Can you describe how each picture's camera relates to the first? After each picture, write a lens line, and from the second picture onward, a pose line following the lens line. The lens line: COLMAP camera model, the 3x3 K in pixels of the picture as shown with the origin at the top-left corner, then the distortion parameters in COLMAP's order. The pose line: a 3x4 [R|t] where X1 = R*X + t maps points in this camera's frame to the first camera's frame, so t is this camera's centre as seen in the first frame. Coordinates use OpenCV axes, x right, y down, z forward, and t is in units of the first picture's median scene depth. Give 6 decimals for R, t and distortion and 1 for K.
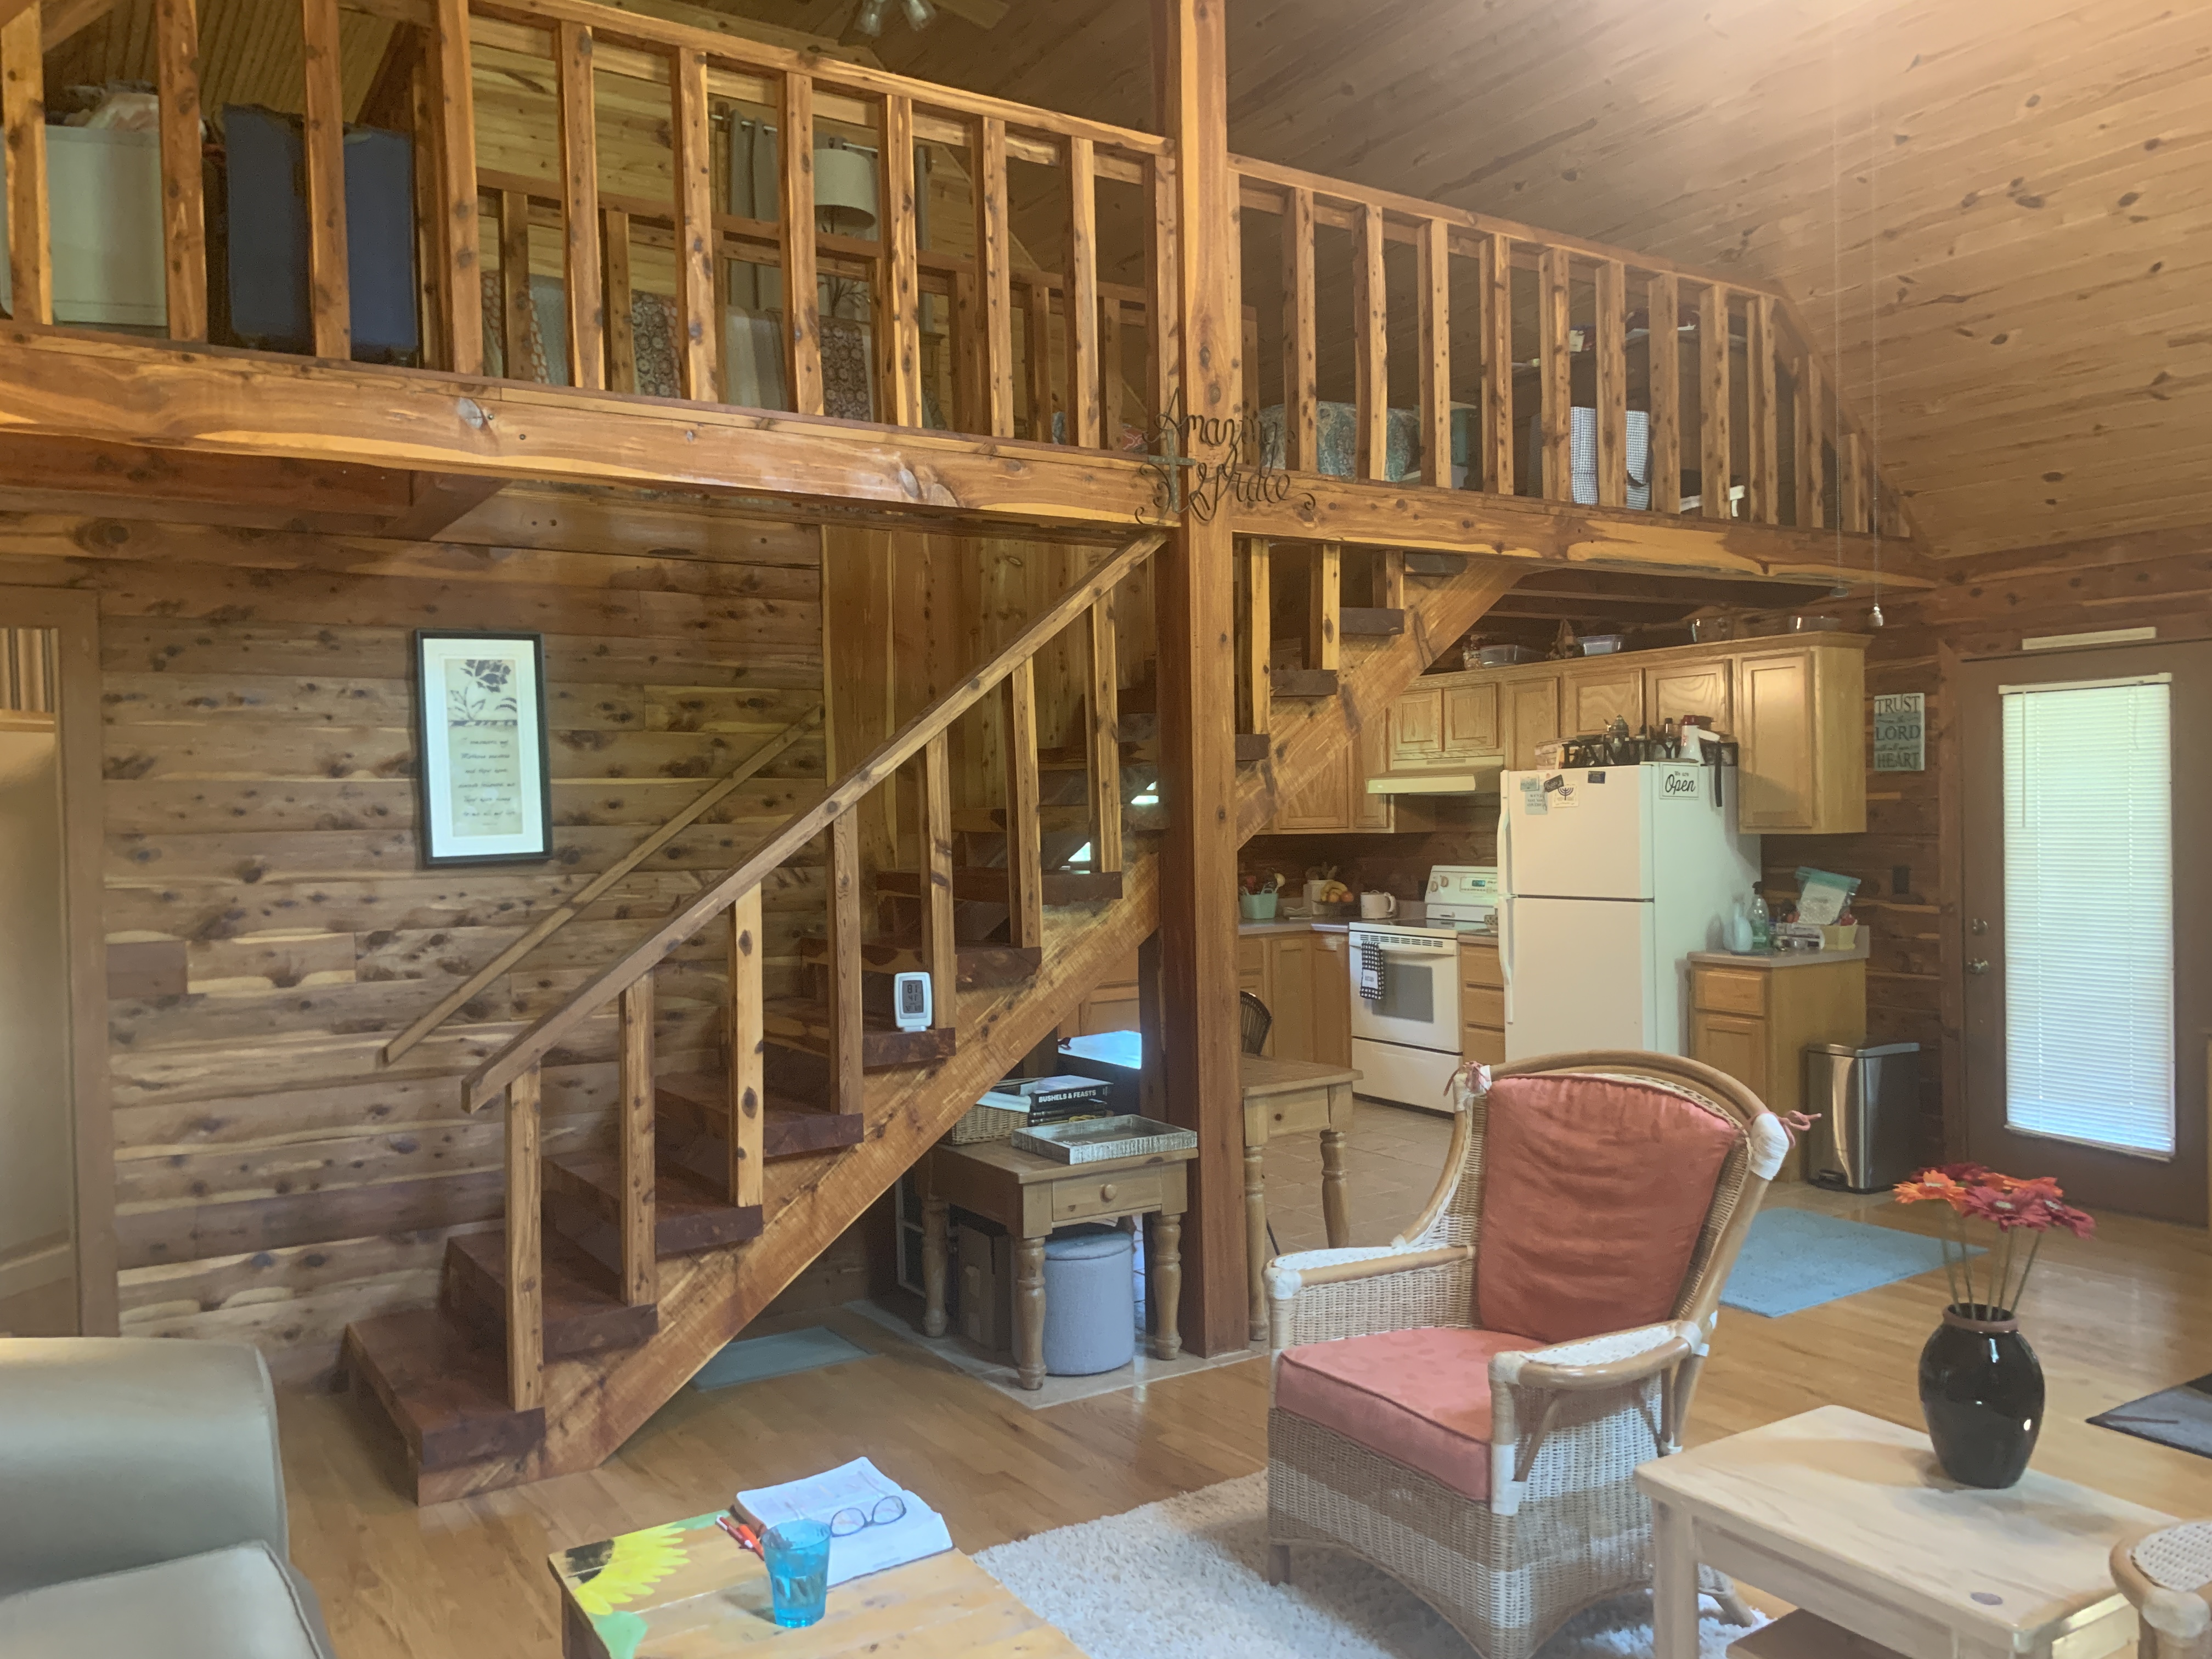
lens RADIAL K [[1668.4, 0, 1036.5], [0, 1668.4, 793.5], [0, 0, 1]] dist [0.072984, -0.067756]
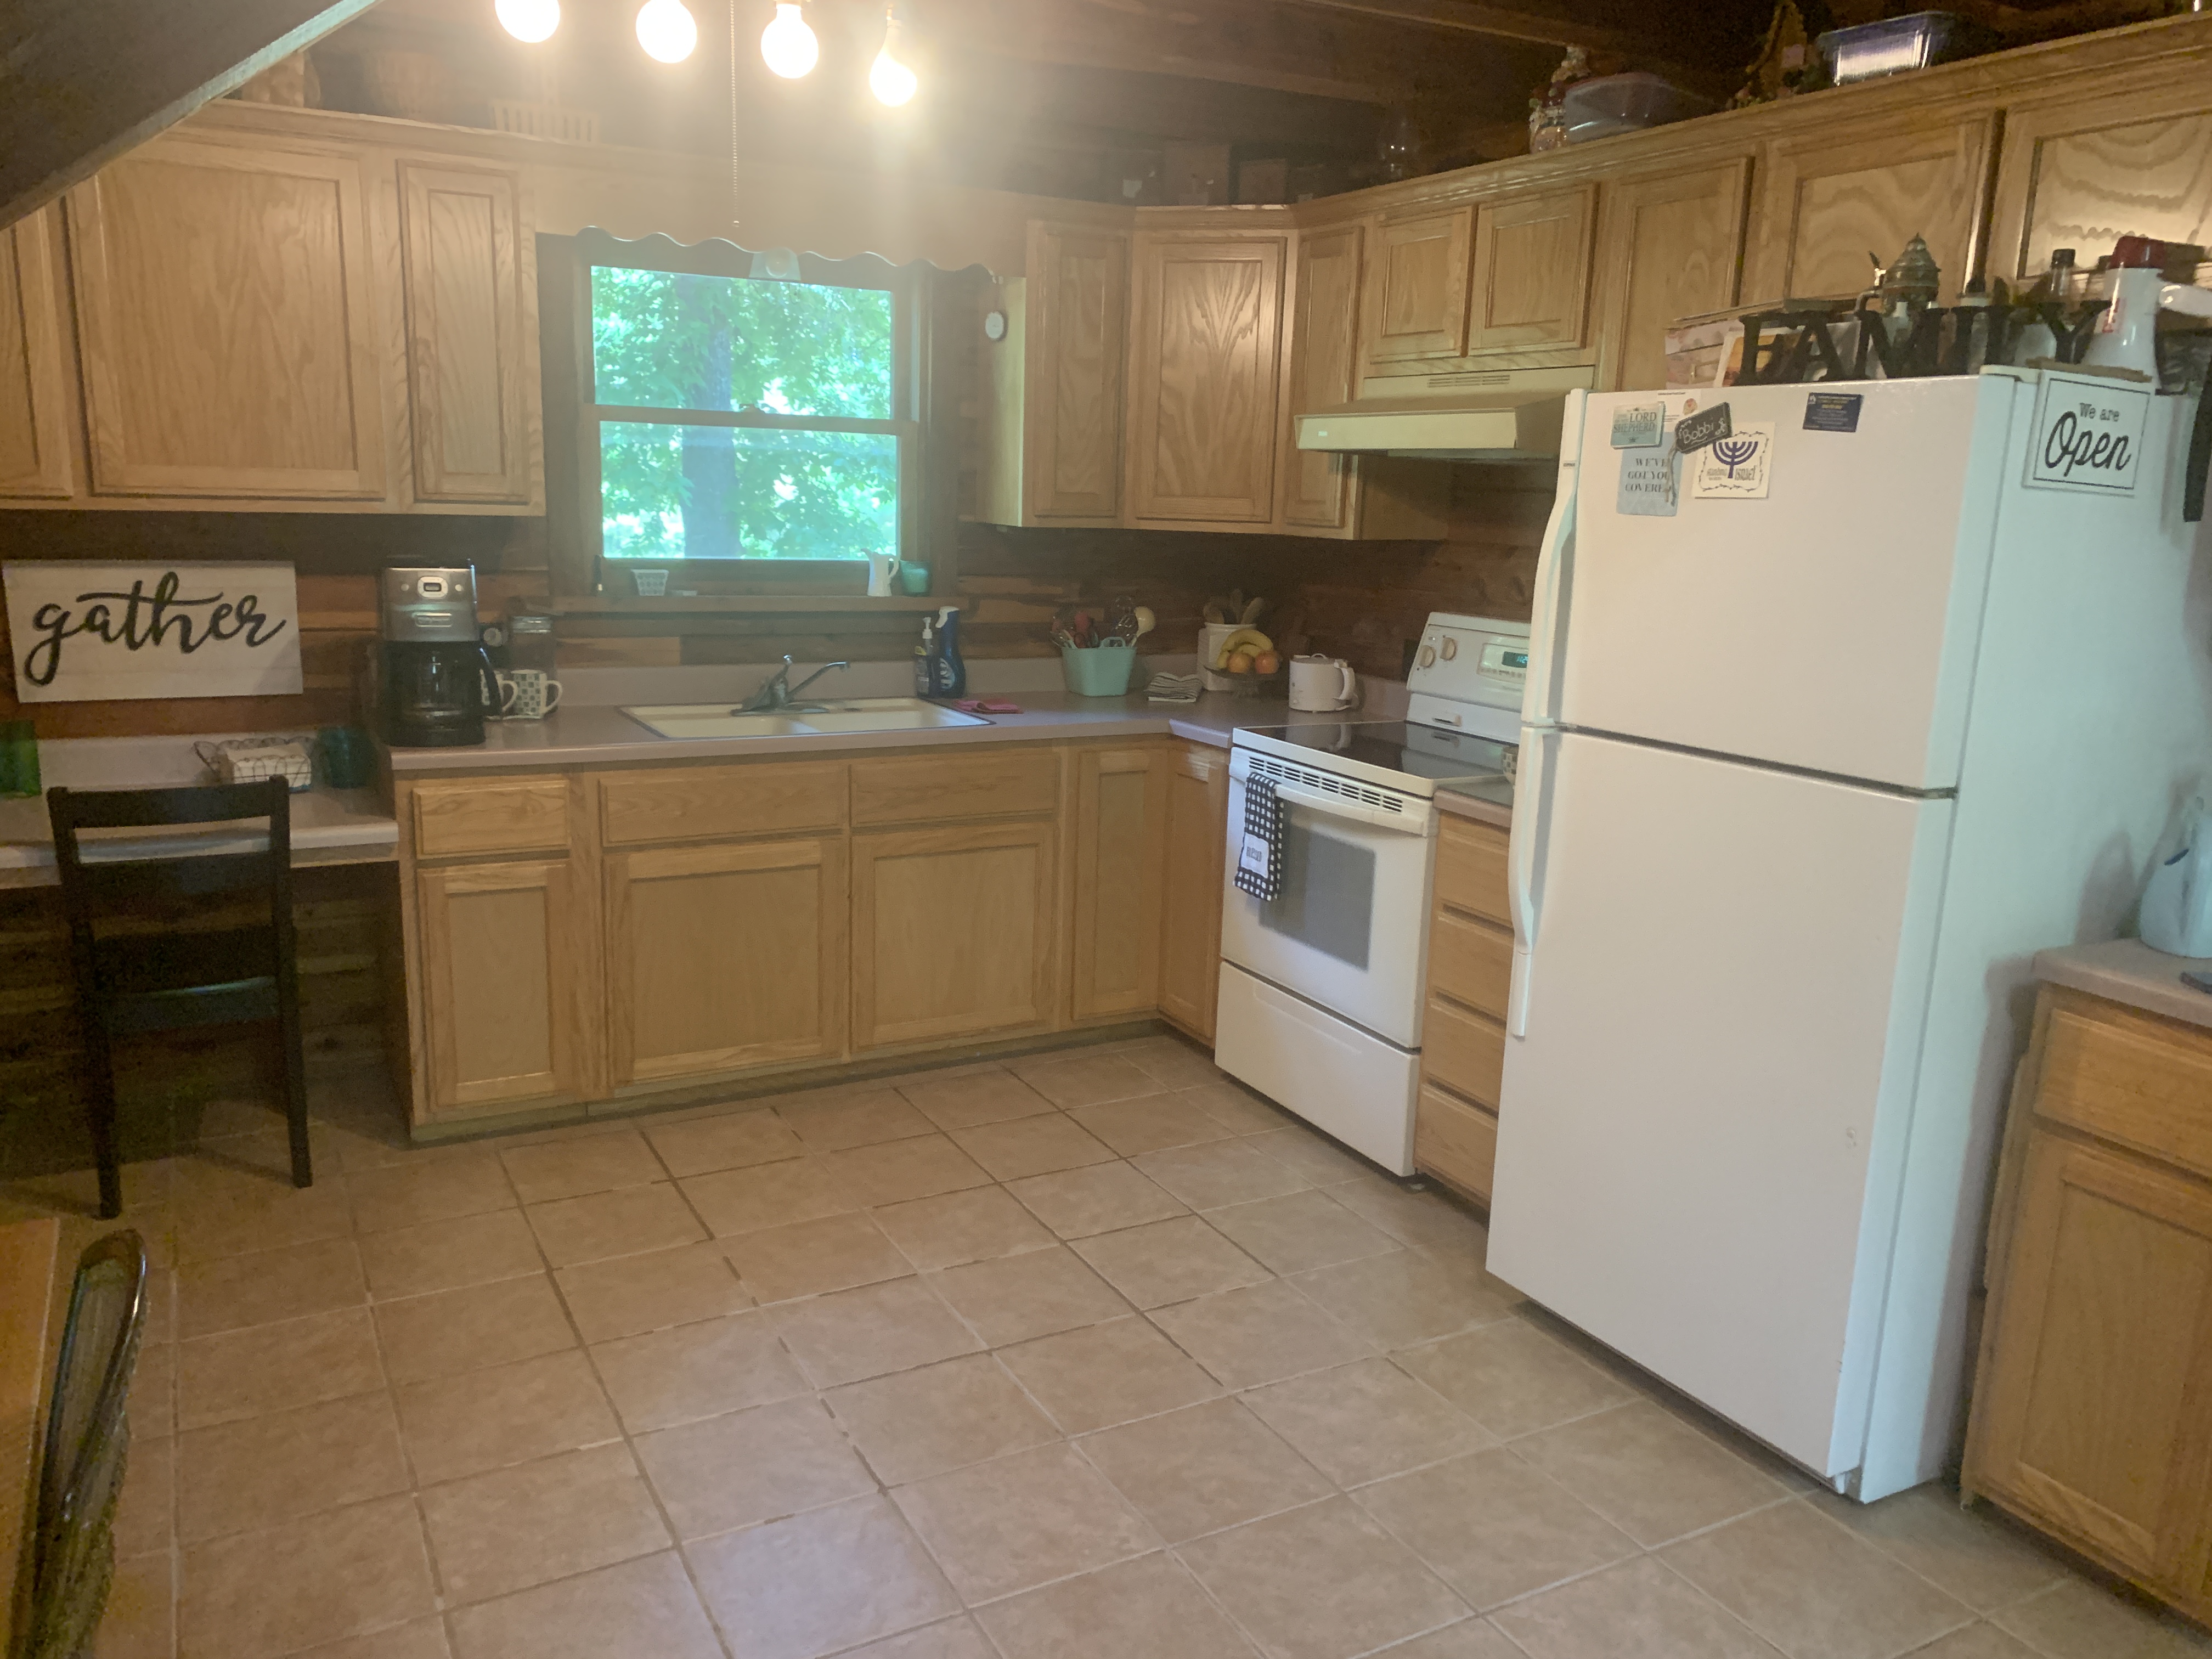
lens RADIAL K [[1671.6, 0, 1107.8], [0, 1671.6, 823.2], [0, 0, 1]] dist [0.047008, -0.078007]
pose [[0.997862, 0.058754, -0.028612, 0.180101], [-0.051452, 0.976272, 0.210344, 0.006586], [0.040291, -0.208423, 0.977209, 0.574604]]
